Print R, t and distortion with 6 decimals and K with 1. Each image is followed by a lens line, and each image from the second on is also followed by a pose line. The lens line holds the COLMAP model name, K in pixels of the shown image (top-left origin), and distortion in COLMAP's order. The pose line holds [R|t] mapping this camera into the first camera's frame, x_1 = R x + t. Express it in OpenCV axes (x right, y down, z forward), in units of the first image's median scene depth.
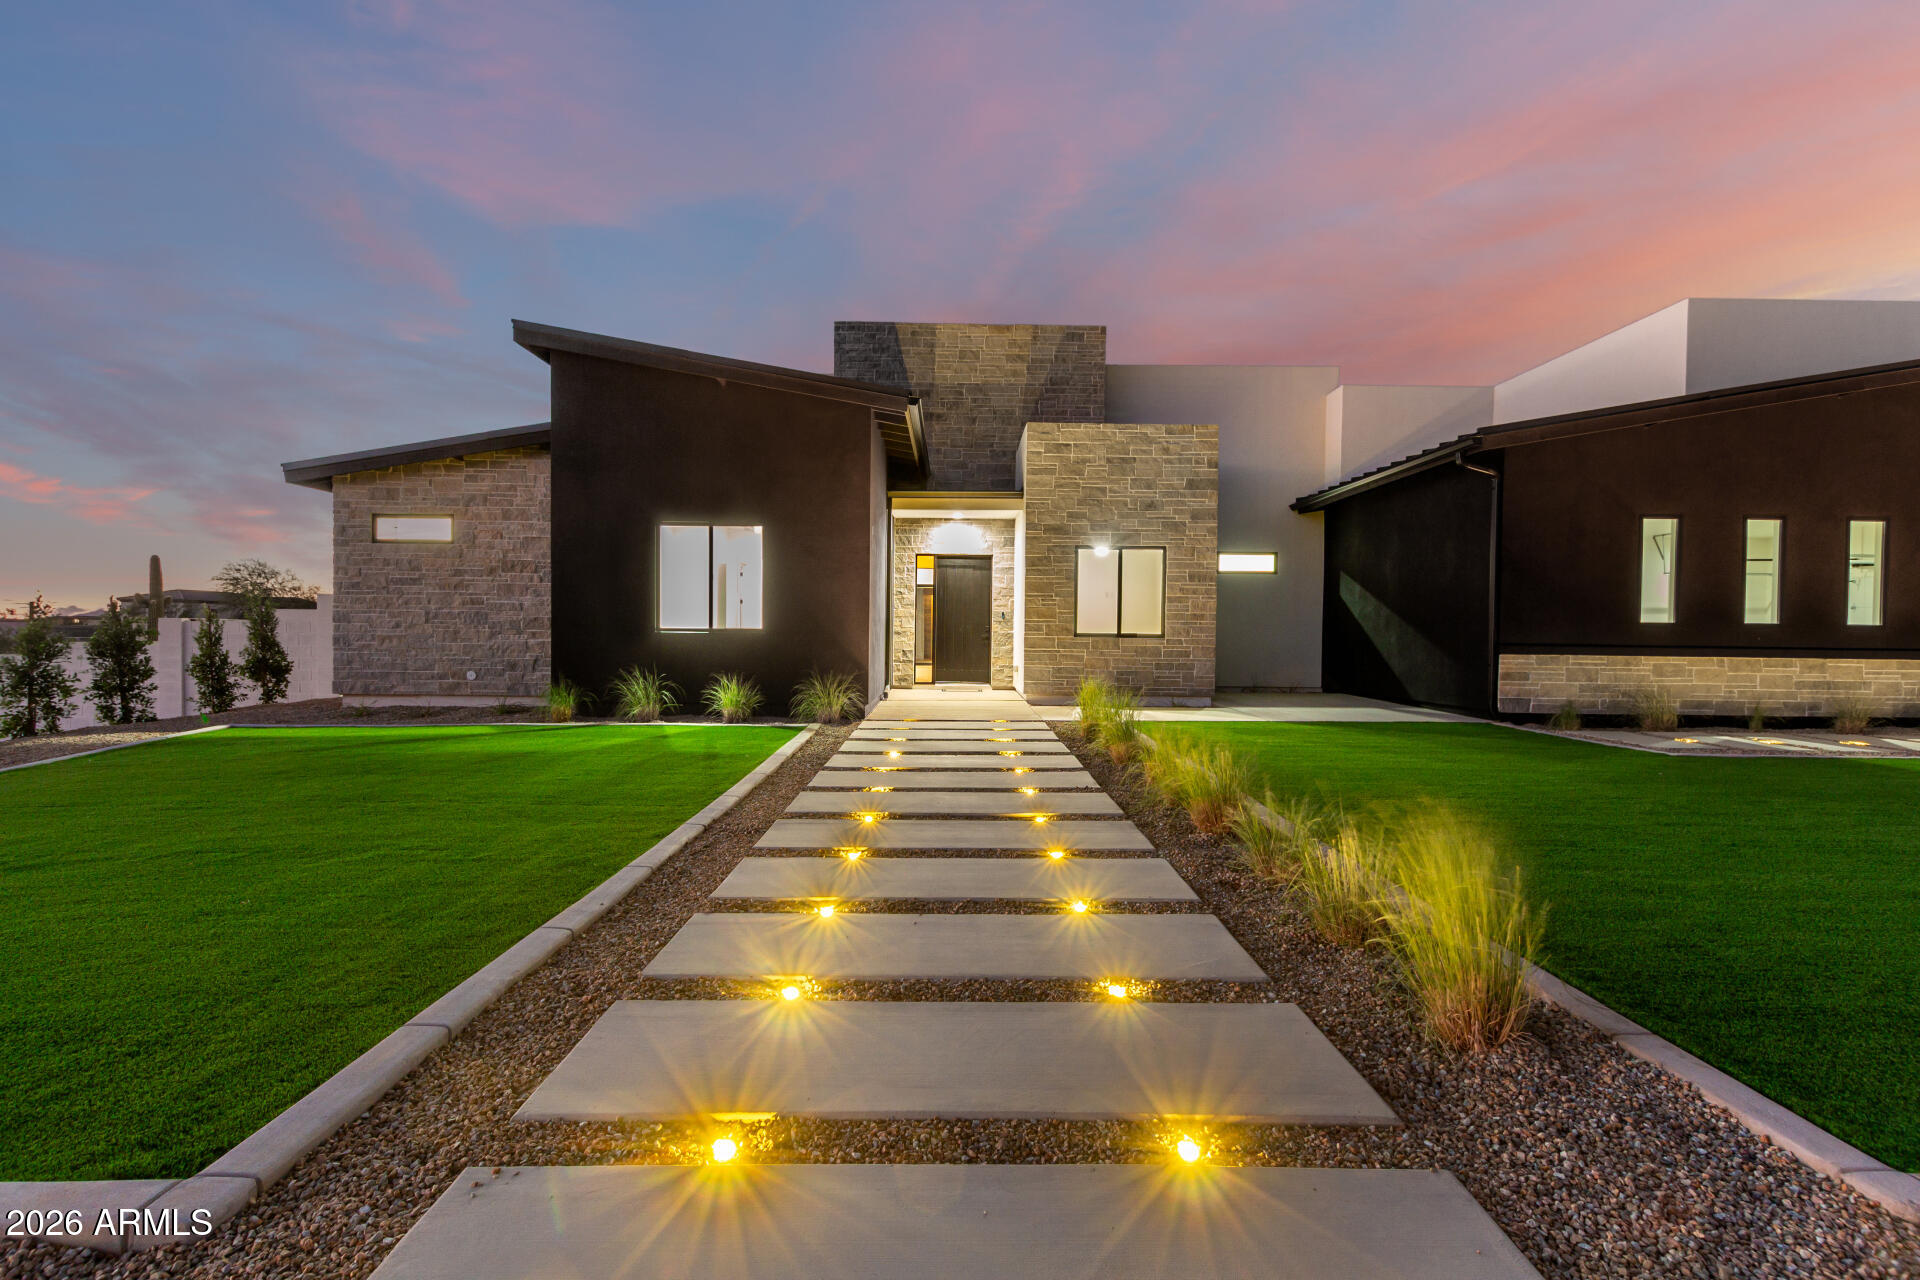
lens RADIAL K [[905.8, 0, 982.0], [0, 905.8, 649.3], [0, 0, 1]] dist [0.009571, -0.003833]
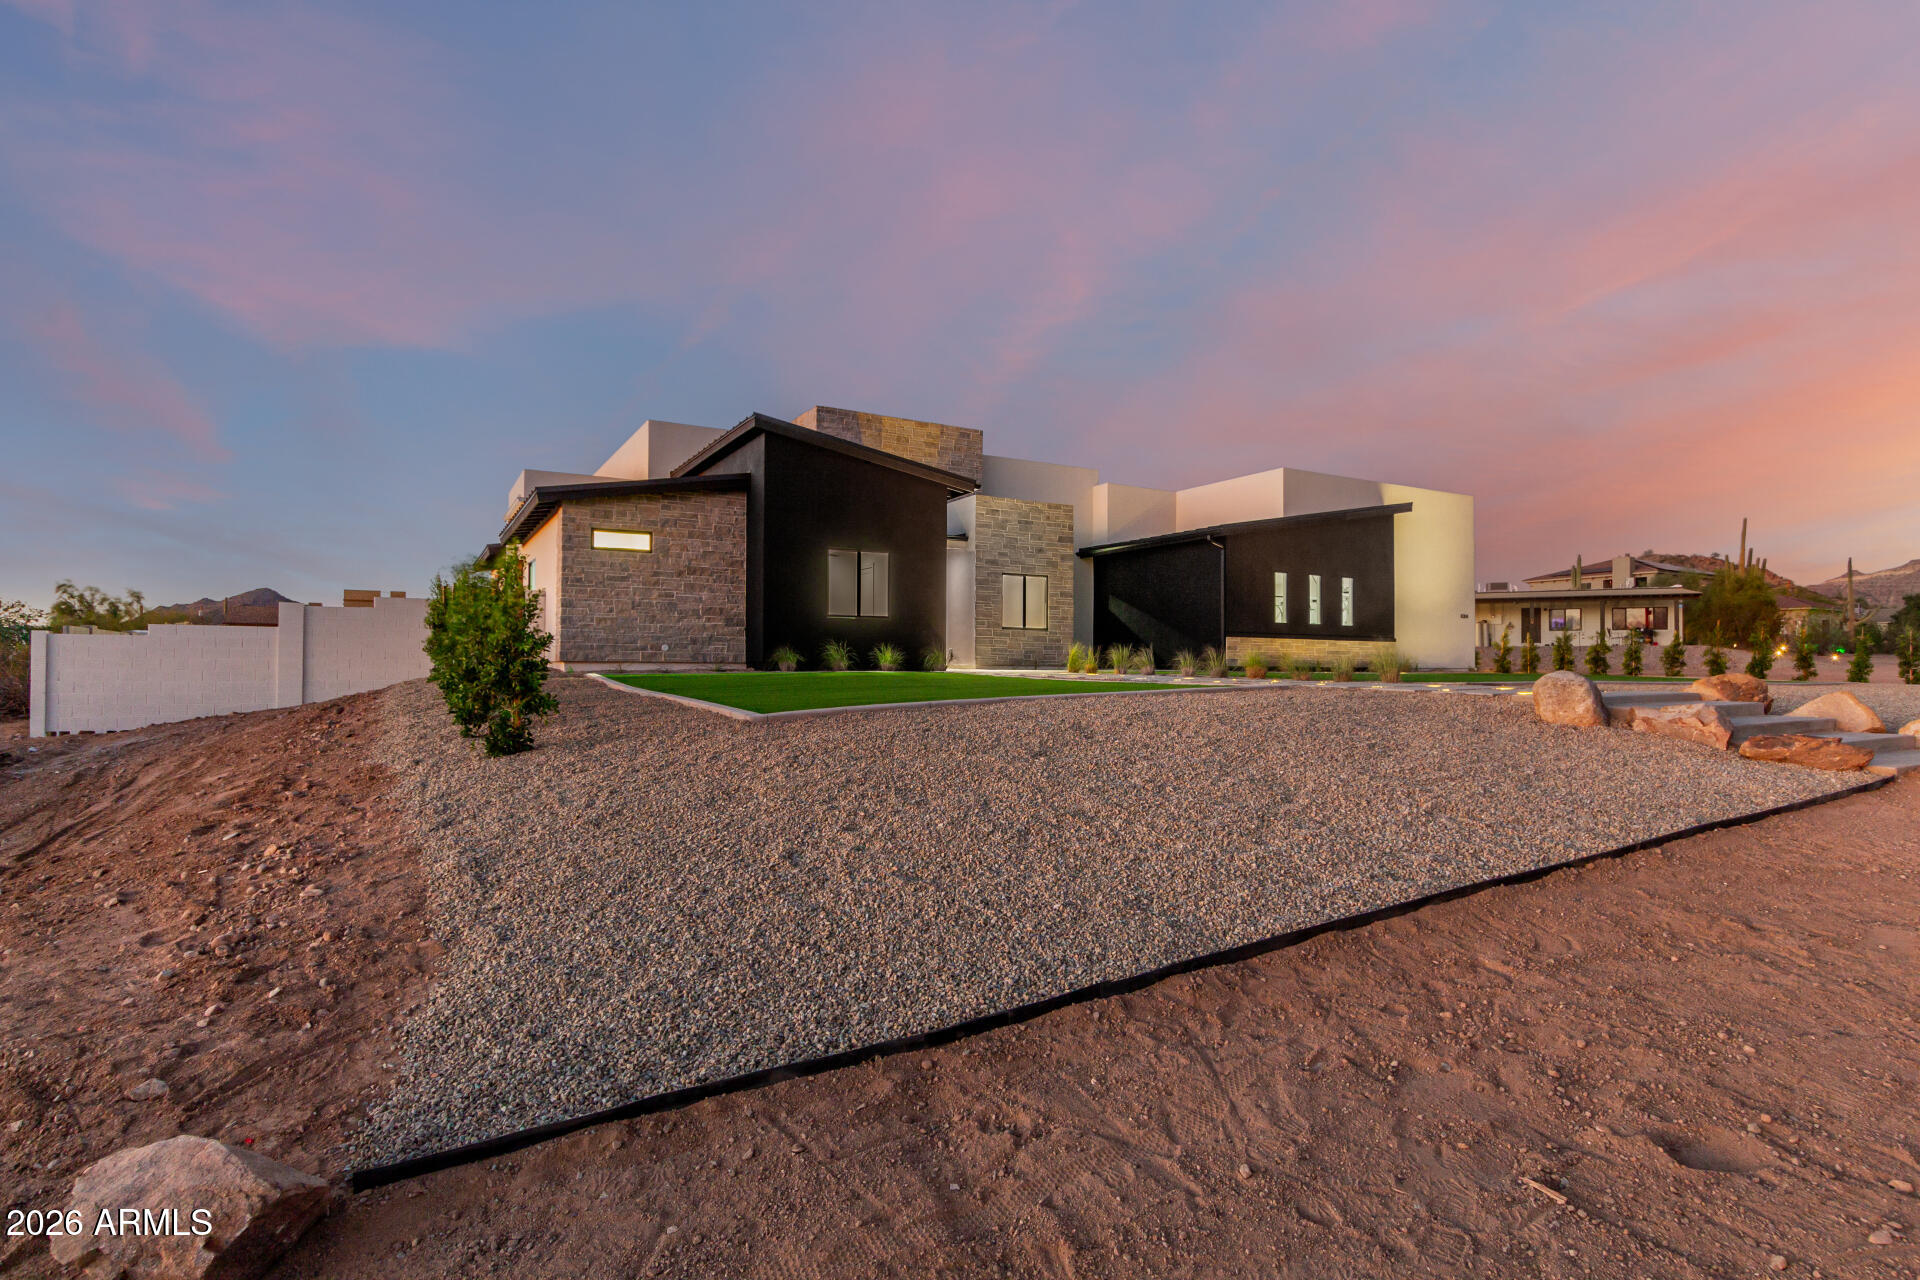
lens RADIAL K [[953.8, 0, 1004.2], [0, 953.8, 649.9], [0, 0, 1]] dist [-0.002596, 0.000031]
pose [[0.861865, 0.002376, 0.507131, -0.856576], [0.013729, 0.999513, -0.028015, 0.080381], [-0.506951, 0.031108, 0.861413, -0.525938]]
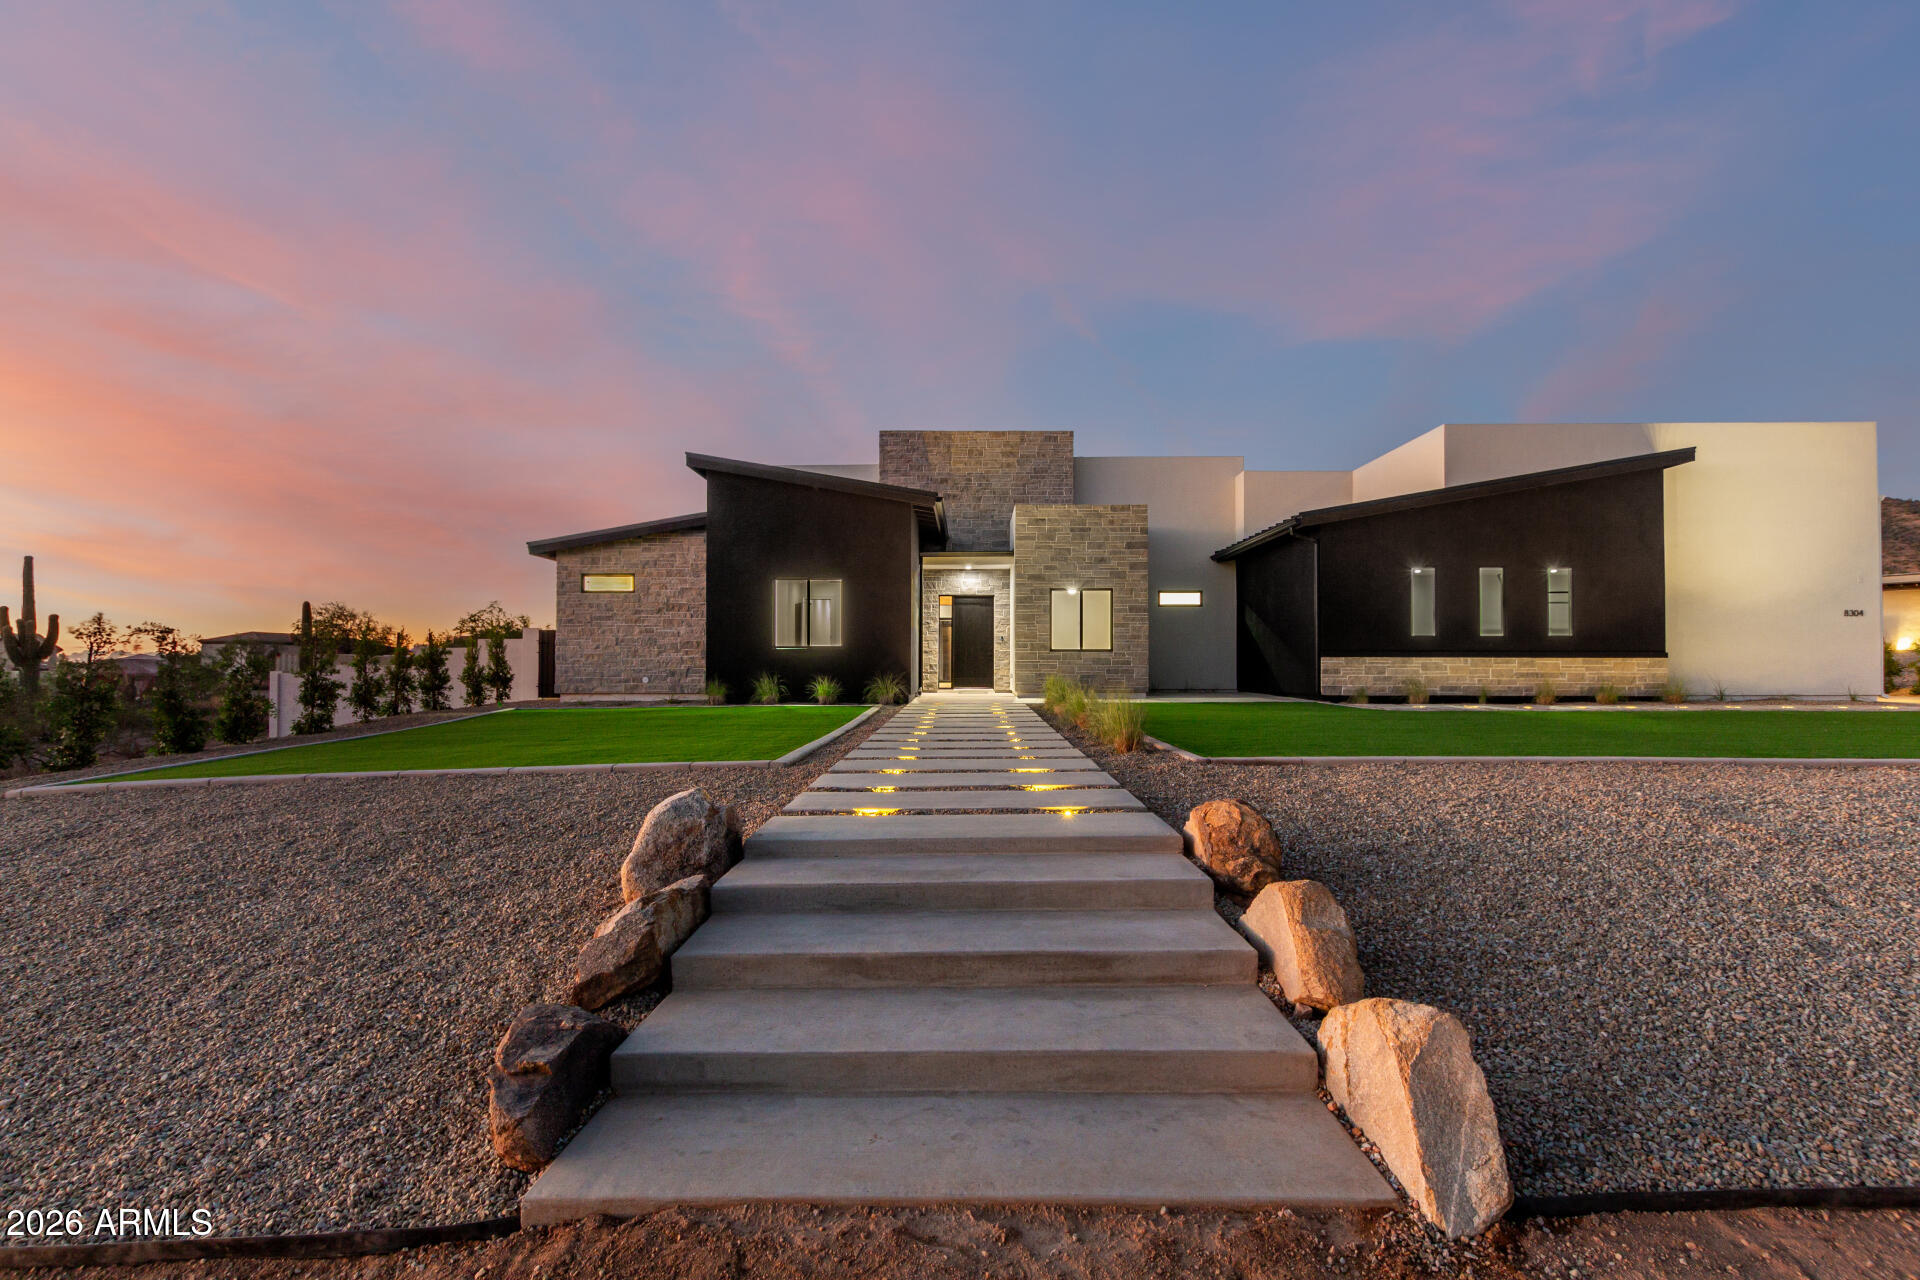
lens RADIAL K [[895.3, 0, 993.6], [0, 895.3, 648.9], [0, 0, 1]] dist [0.001217, 0.000019]
pose [[0.999930, -0.011217, -0.003706, 0.019839], [0.011067, 0.999202, -0.038390, 0.040483], [0.004134, 0.038346, 0.999256, -0.481384]]
